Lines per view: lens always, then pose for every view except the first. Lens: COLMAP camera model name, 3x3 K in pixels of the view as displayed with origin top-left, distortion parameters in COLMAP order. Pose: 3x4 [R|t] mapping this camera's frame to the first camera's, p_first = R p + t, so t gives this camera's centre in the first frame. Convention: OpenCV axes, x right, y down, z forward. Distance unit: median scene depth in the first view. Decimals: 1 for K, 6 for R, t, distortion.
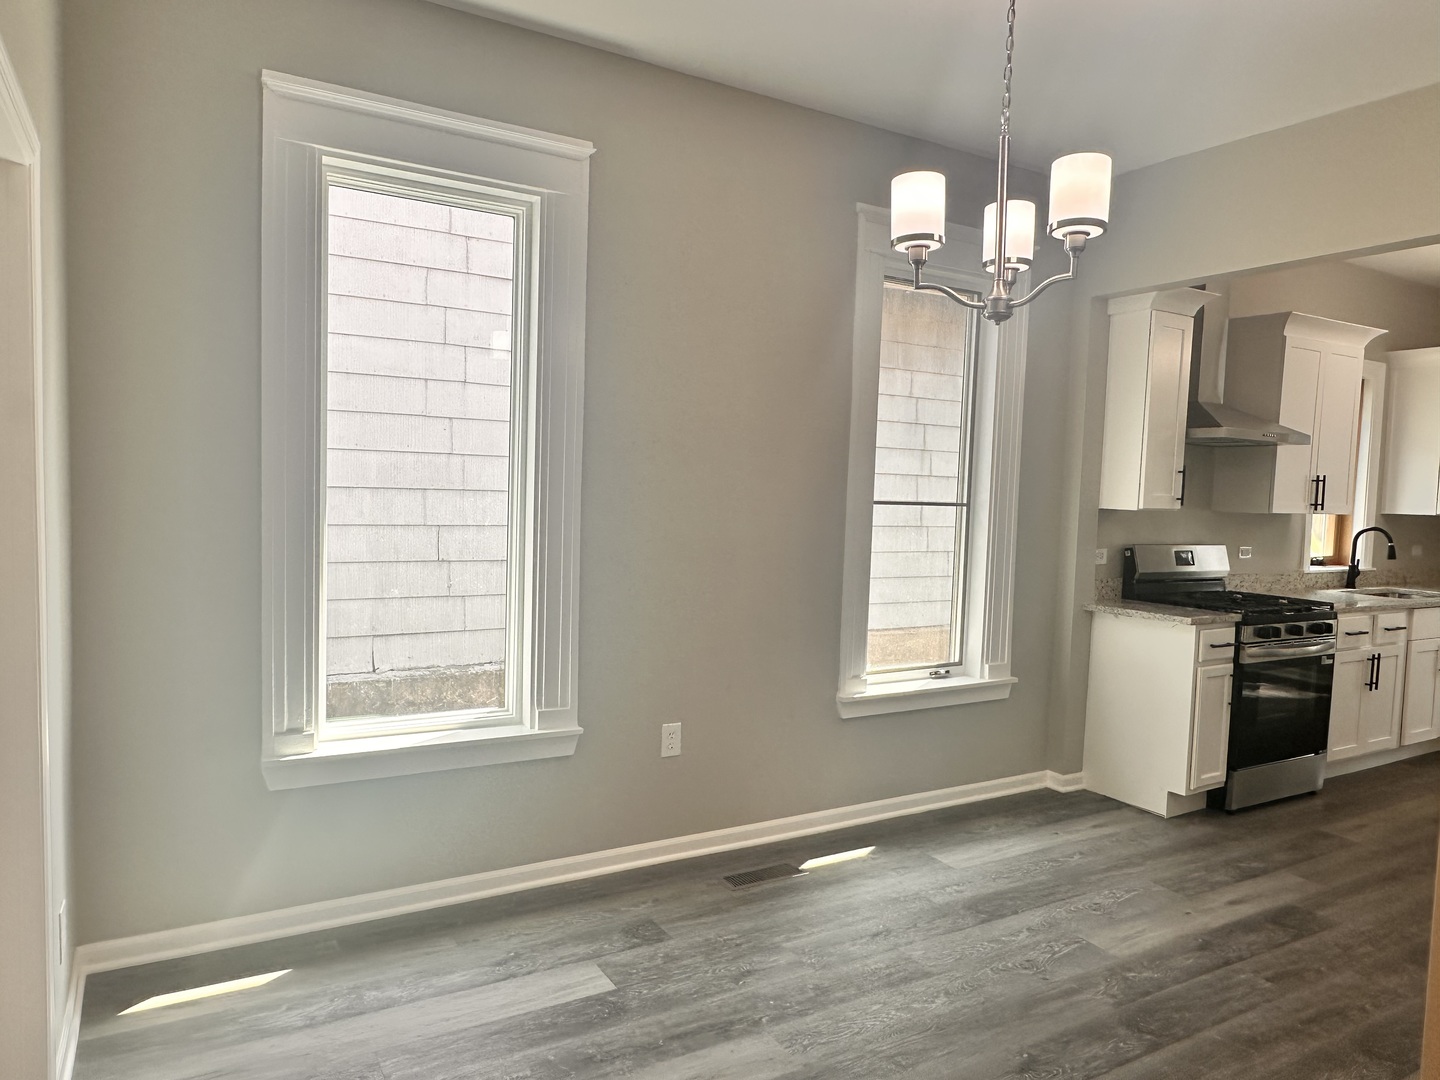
lens RADIAL K [[948.6, 0, 711.9], [0, 948.6, 545.3], [0, 0, 1]] dist [-0.002340, -0.002596]
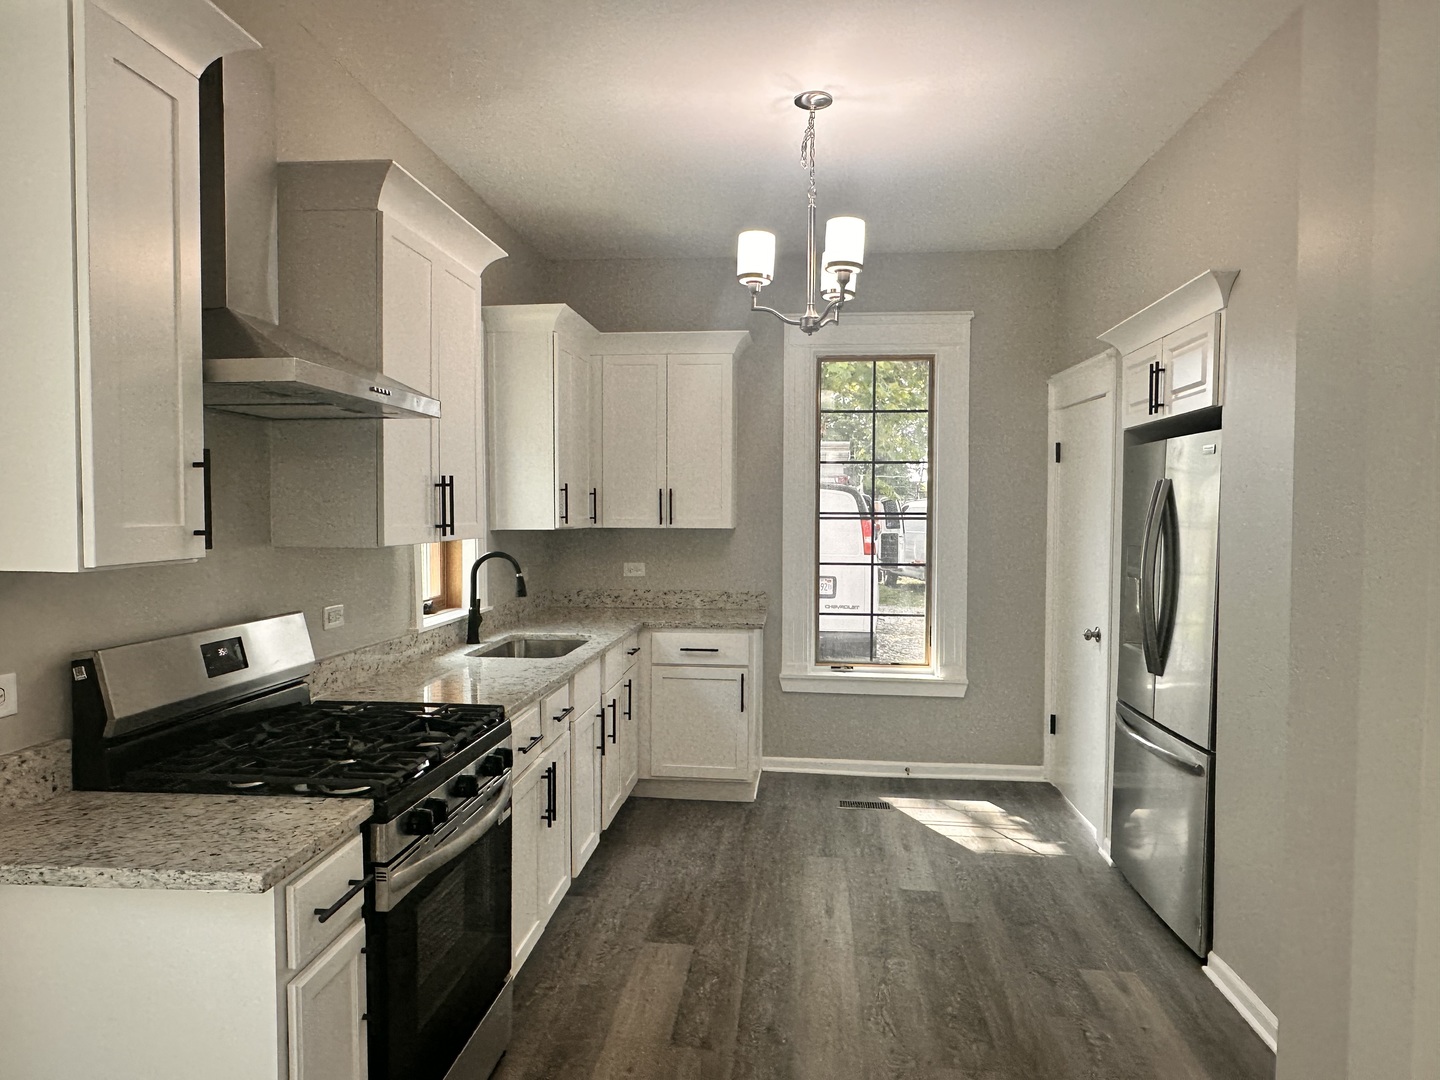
lens RADIAL K [[948.6, 0, 713.1], [0, 948.6, 549.3], [0, 0, 1]] dist [-0.002340, -0.002596]
pose [[0.587307, -0.065479, 0.806711, 0.312558], [0.070964, 0.997049, 0.029265, -0.040222], [-0.806247, 0.040060, 0.590220, 0.619931]]
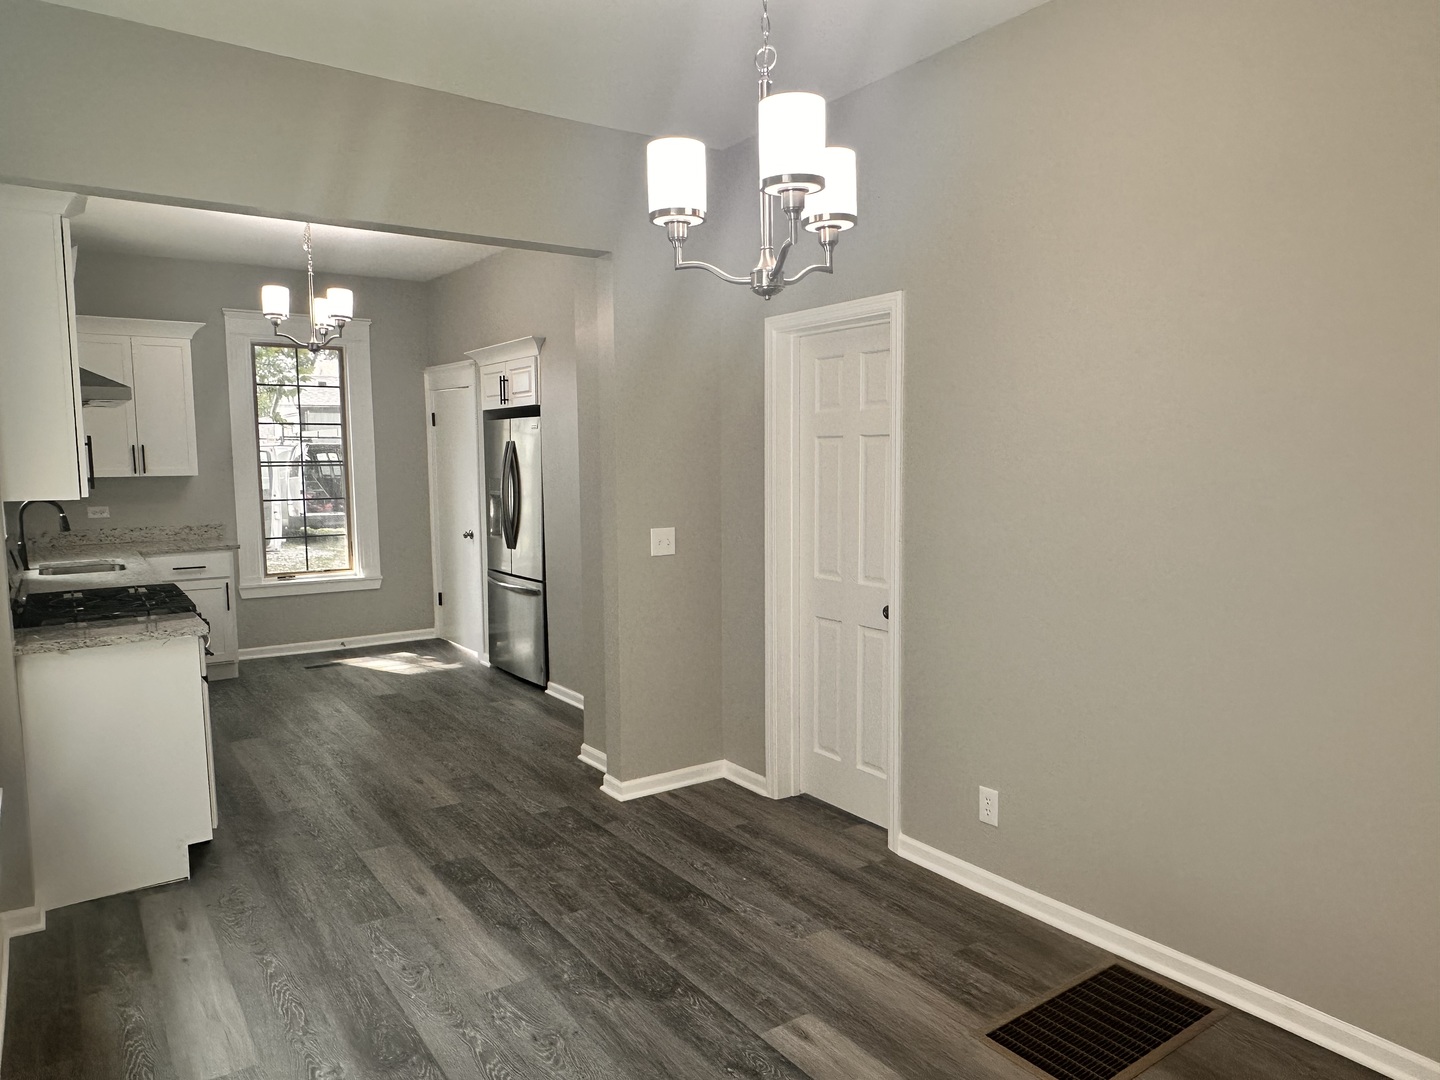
lens RADIAL K [[948.6, 0, 720.3], [0, 948.6, 538.9], [0, 0, 1]] dist [-0.002340, -0.002596]
pose [[-0.088712, -0.125226, 0.988154, -0.313807], [0.070893, 0.988756, 0.131667, -0.069901], [-0.993531, 0.081734, -0.078837, 0.590080]]
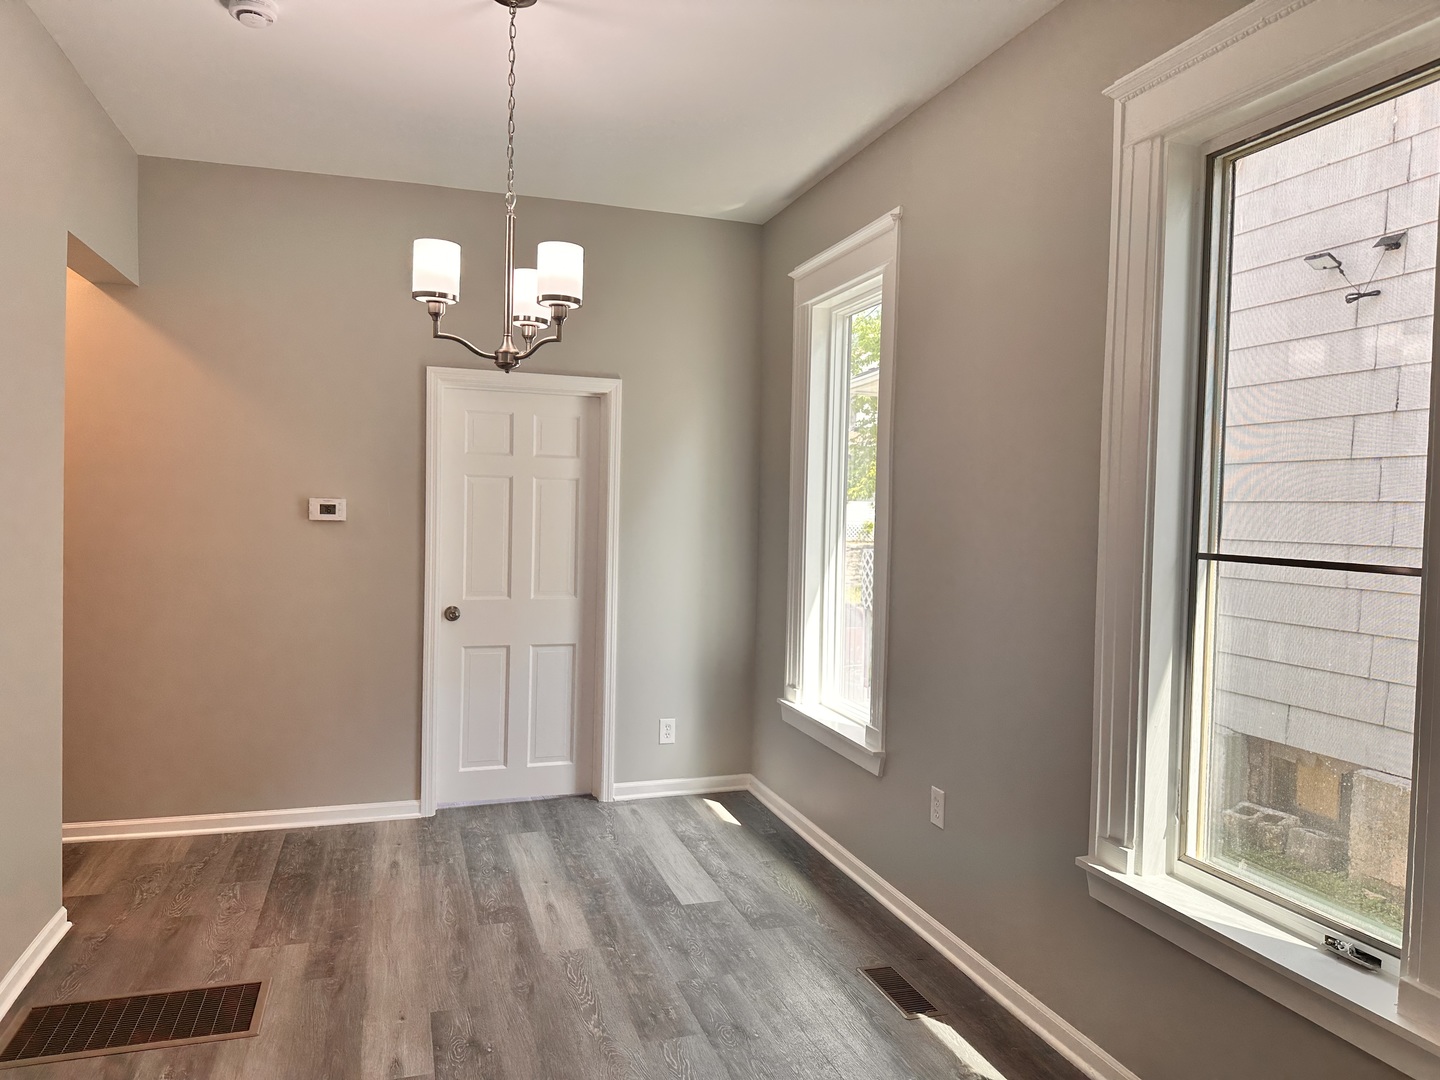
lens RADIAL K [[1034.3, 0, 714.8], [0, 1034.3, 542.7], [0, 0, 1]] dist [0.000010, -0.000886]
pose [[-0.225301, 0.002751, -0.974285, 1.083336], [-0.099386, 0.994715, 0.025791, -0.049466], [0.969207, 0.102641, -0.223837, 1.137997]]
